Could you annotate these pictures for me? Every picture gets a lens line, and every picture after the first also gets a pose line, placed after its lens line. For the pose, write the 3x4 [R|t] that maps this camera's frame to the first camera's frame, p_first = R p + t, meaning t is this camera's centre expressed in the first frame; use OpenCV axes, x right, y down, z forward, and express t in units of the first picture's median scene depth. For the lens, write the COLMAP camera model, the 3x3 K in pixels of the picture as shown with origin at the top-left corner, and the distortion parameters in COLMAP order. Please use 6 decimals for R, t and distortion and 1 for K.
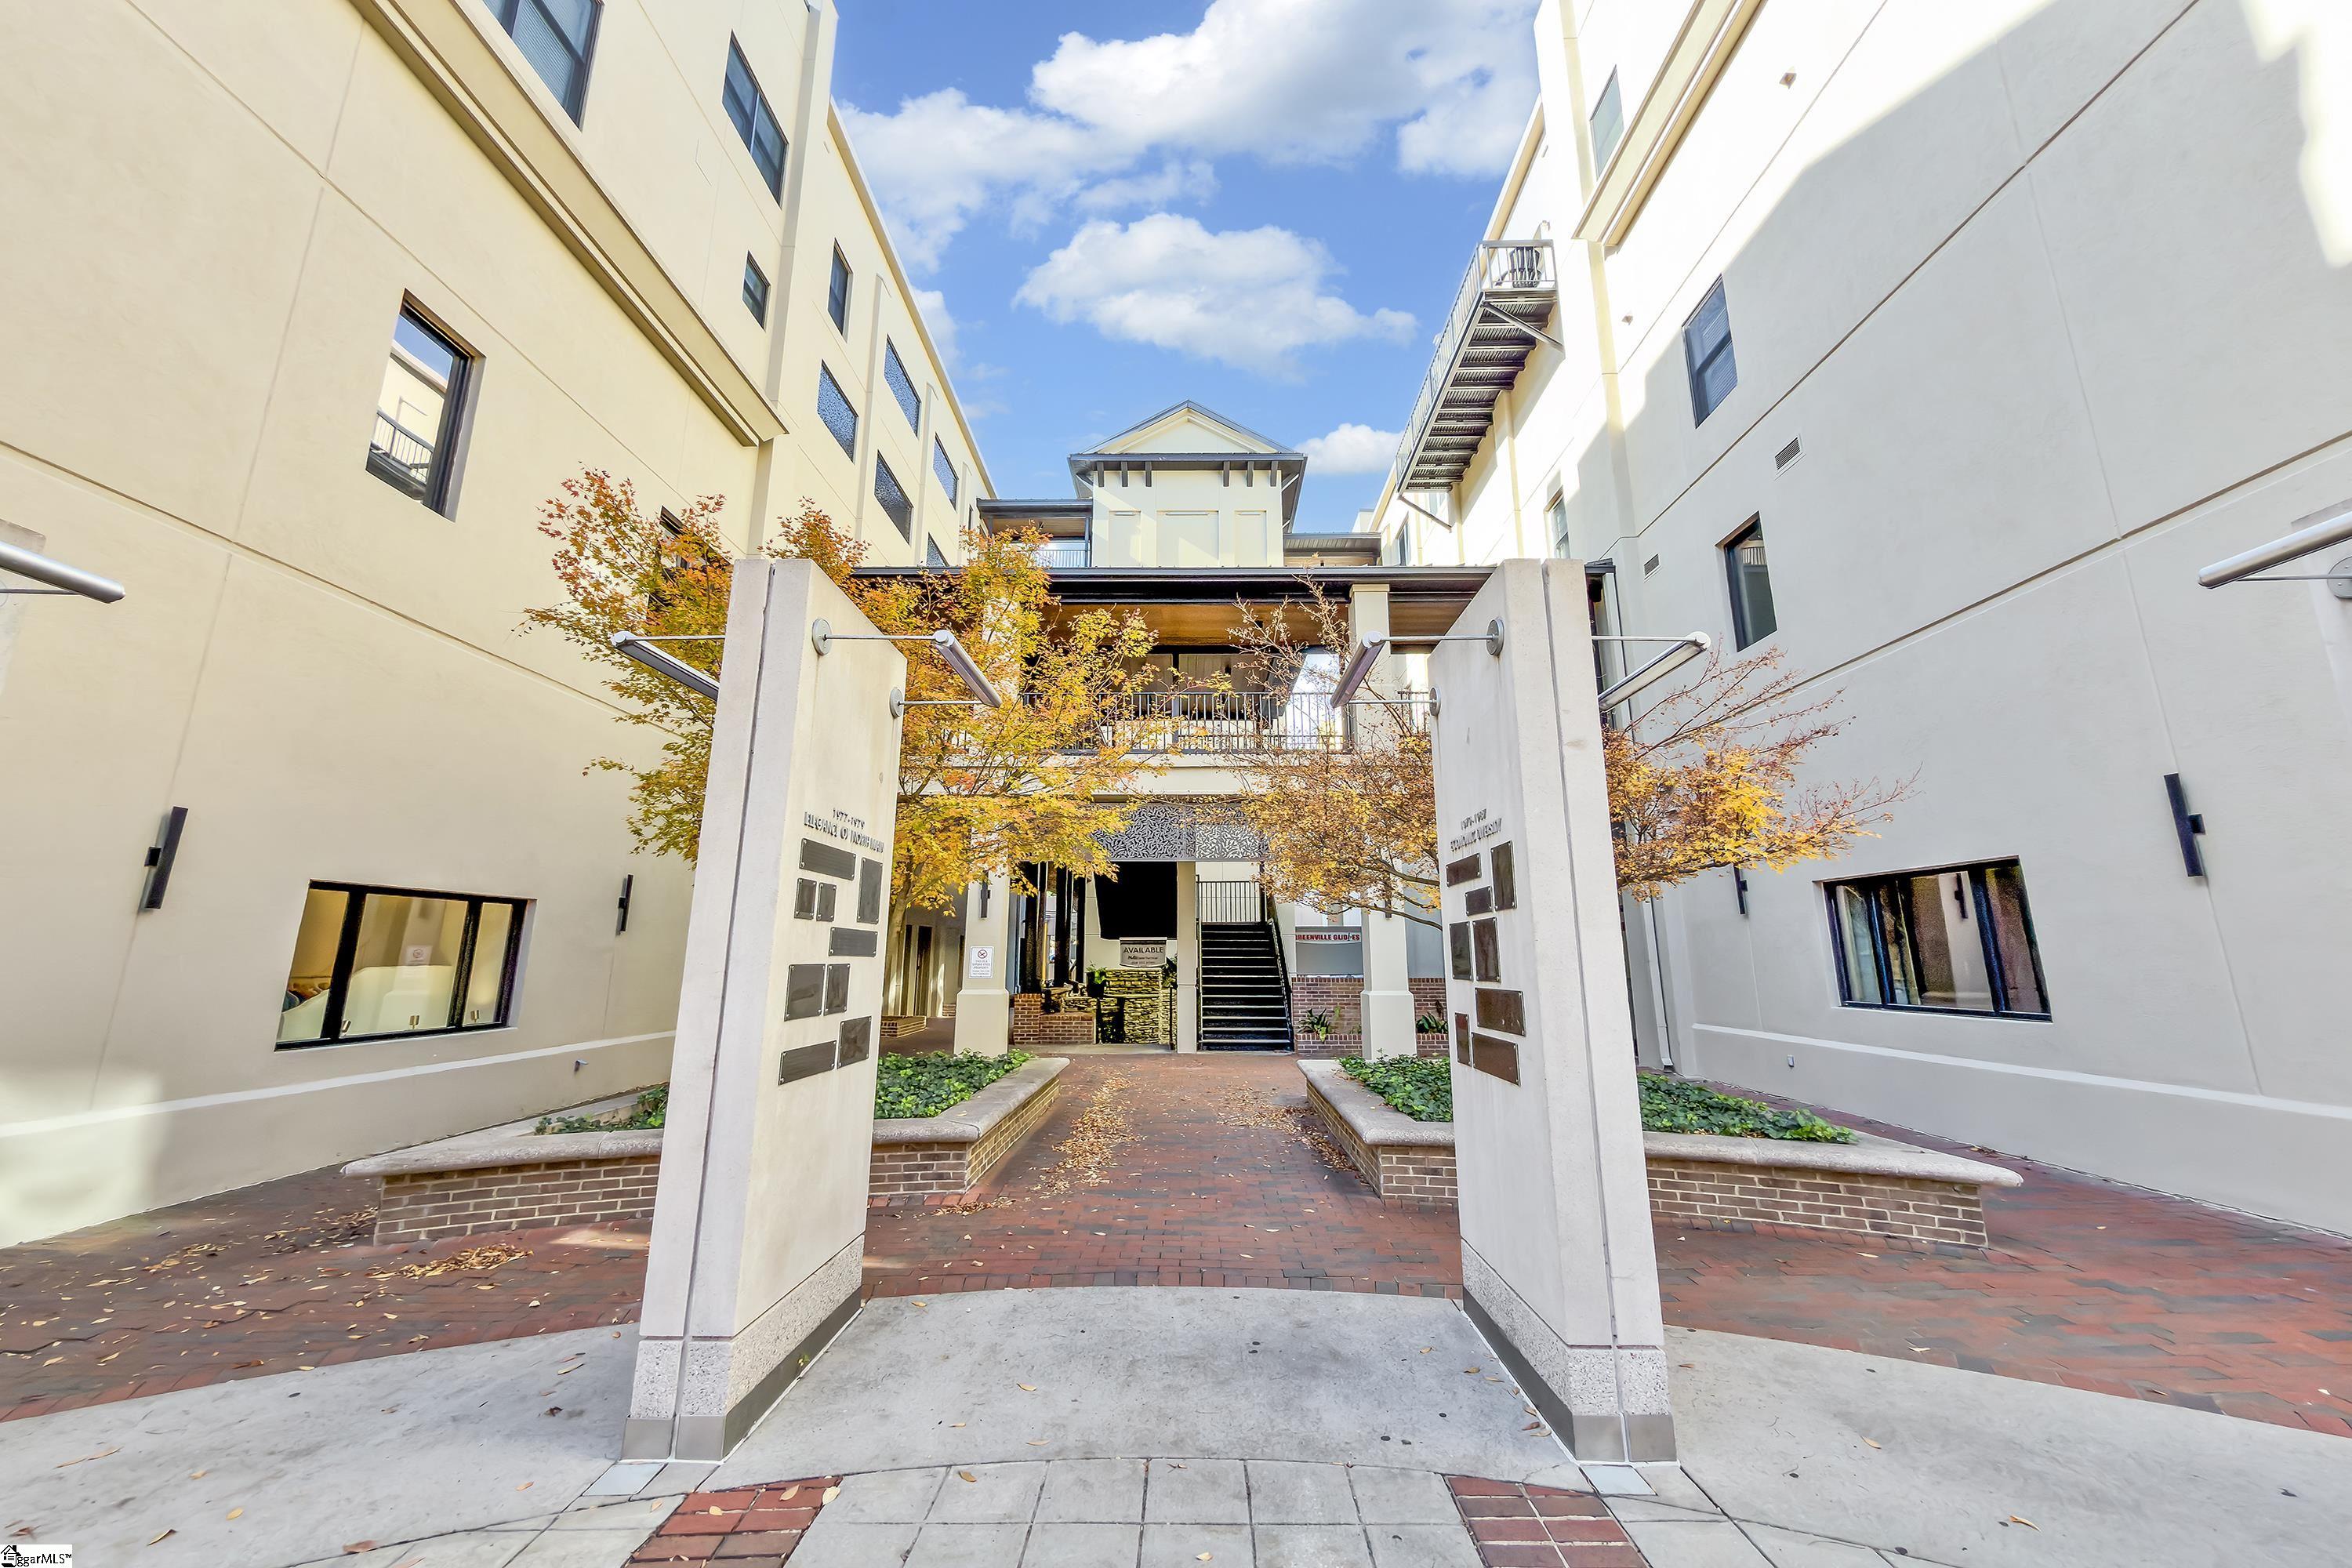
lens RADIAL K [[854.2, 0, 1185.4], [0, 854.2, 777.0], [0, 0, 1]] dist [0.017755, 0.000157]
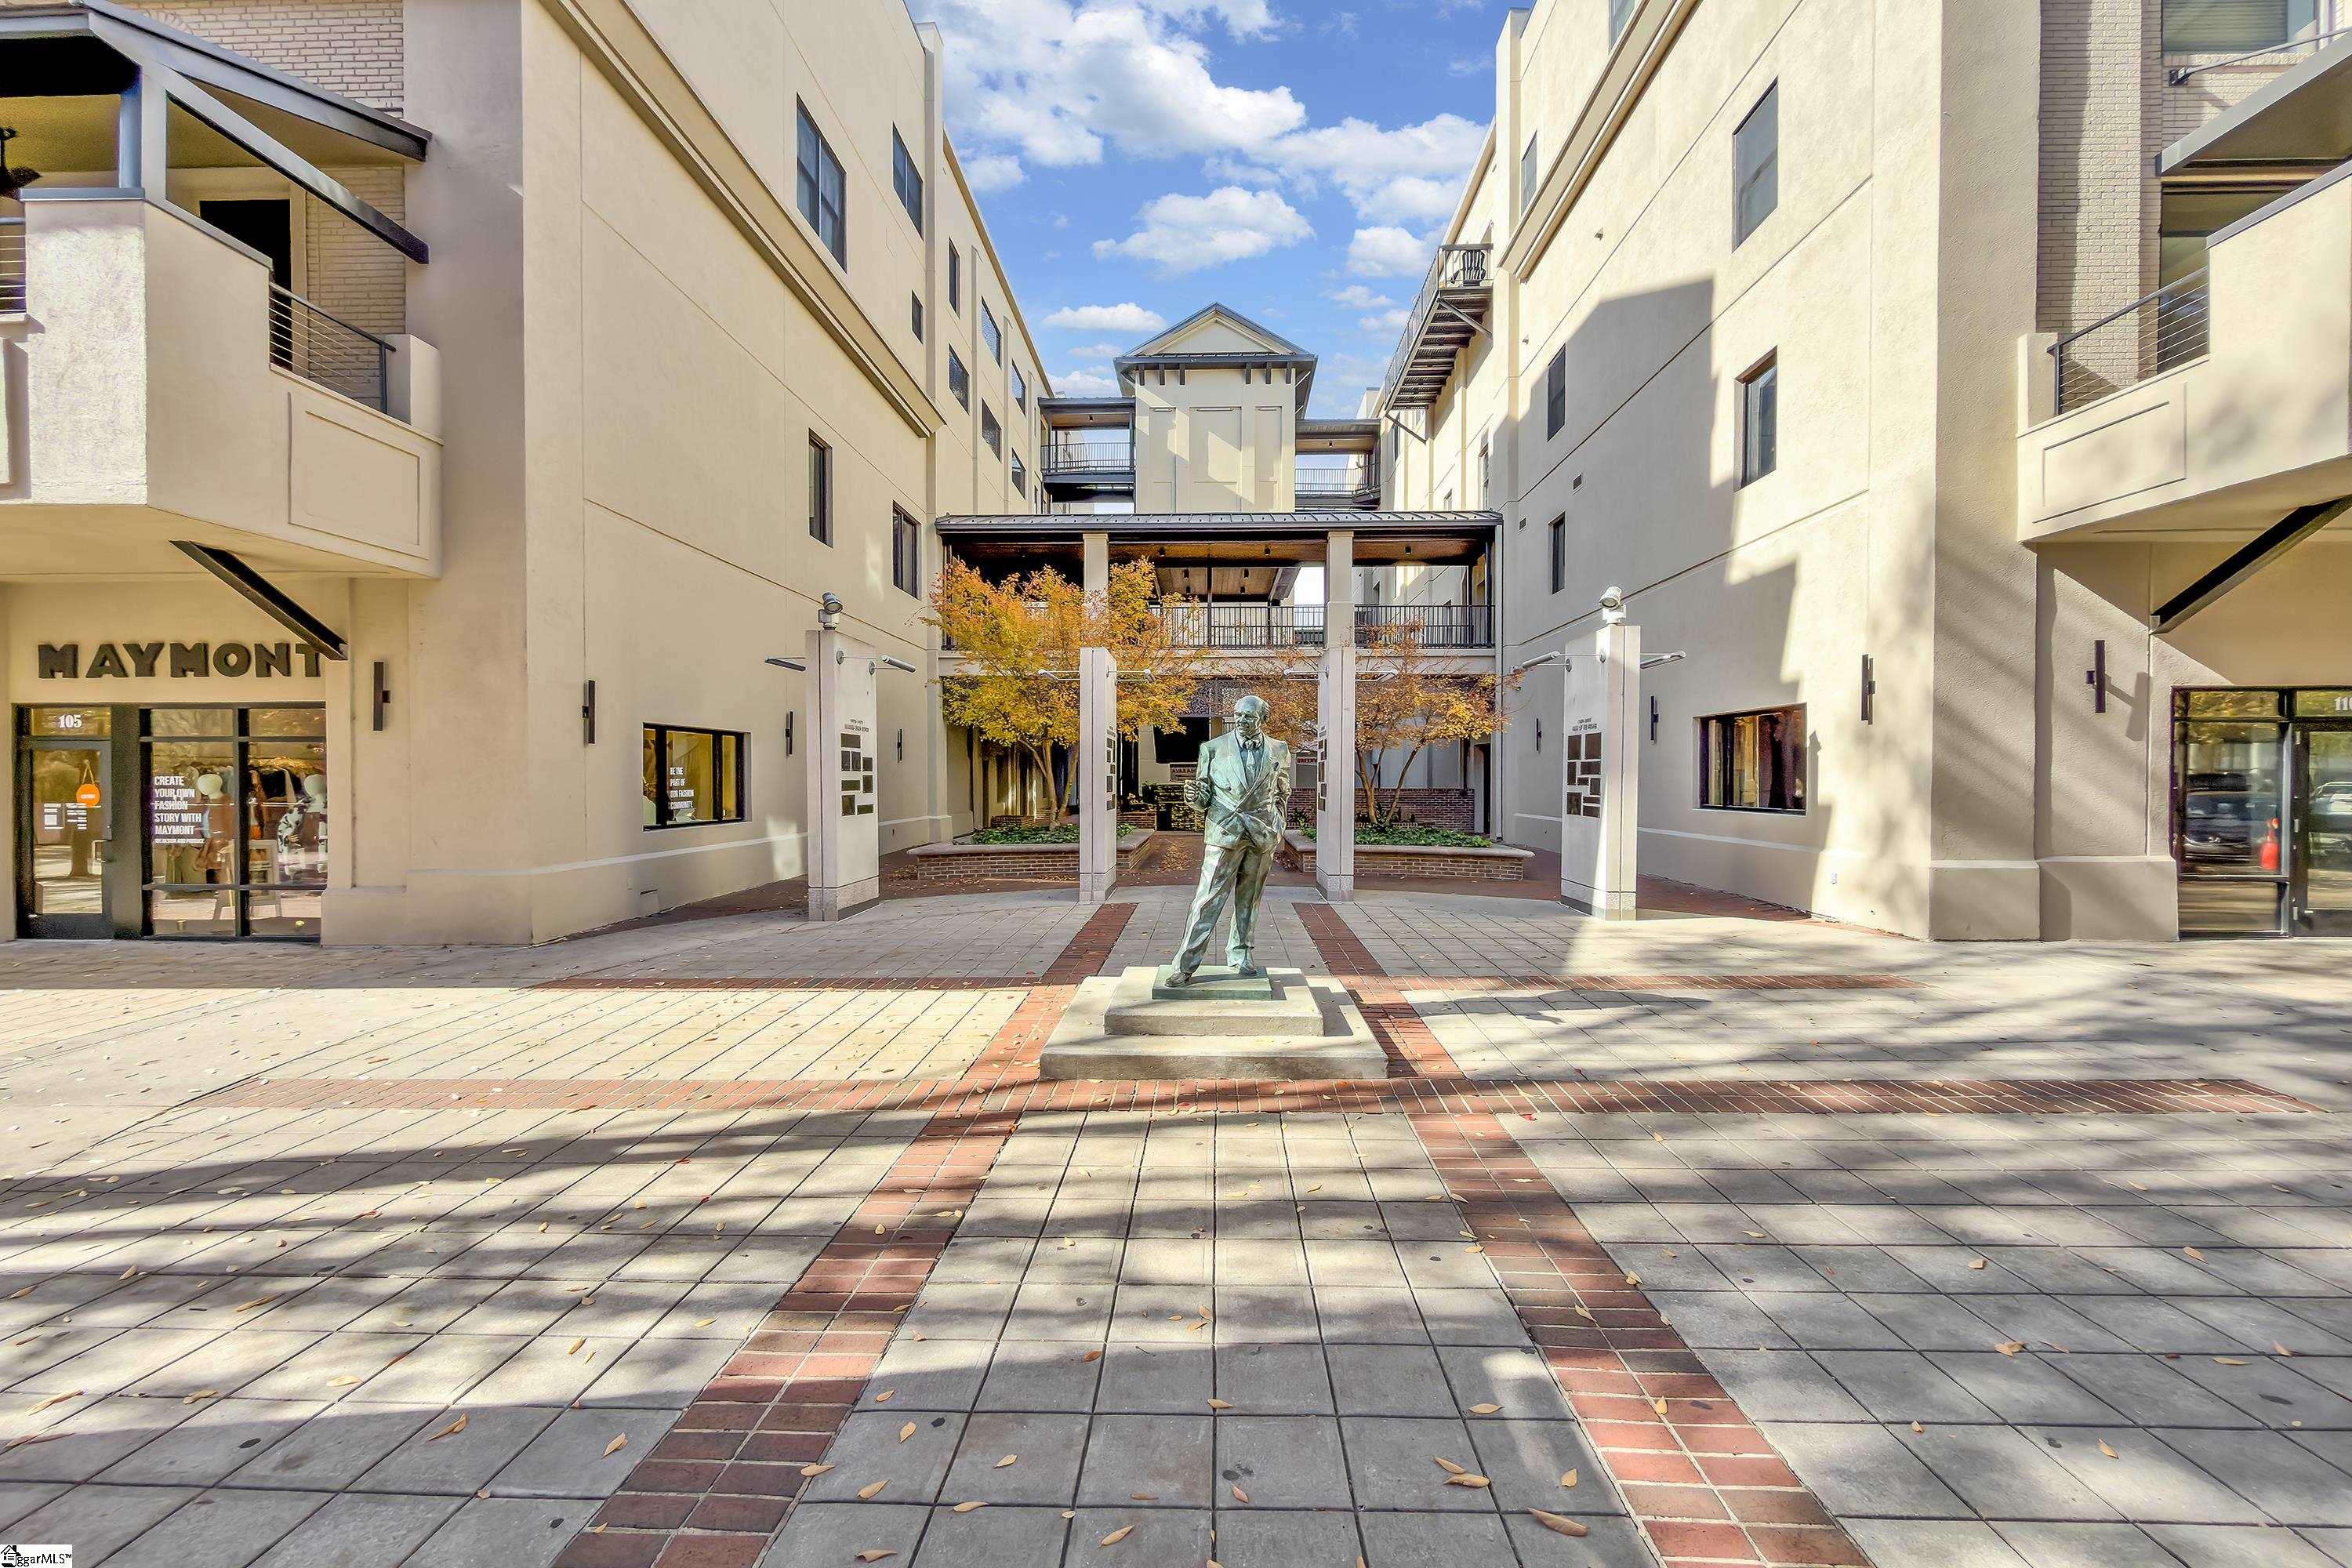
lens RADIAL K [[858.7, 0, 1178.6], [0, 858.7, 797.1], [0, 0, 1]] dist [-0.001021, 0.000243]
pose [[0.999491, 0.000959, -0.031879, -0.015051], [0.006475, 0.972631, 0.232266, -0.091345], [0.031229, -0.232354, 0.972130, -0.427939]]
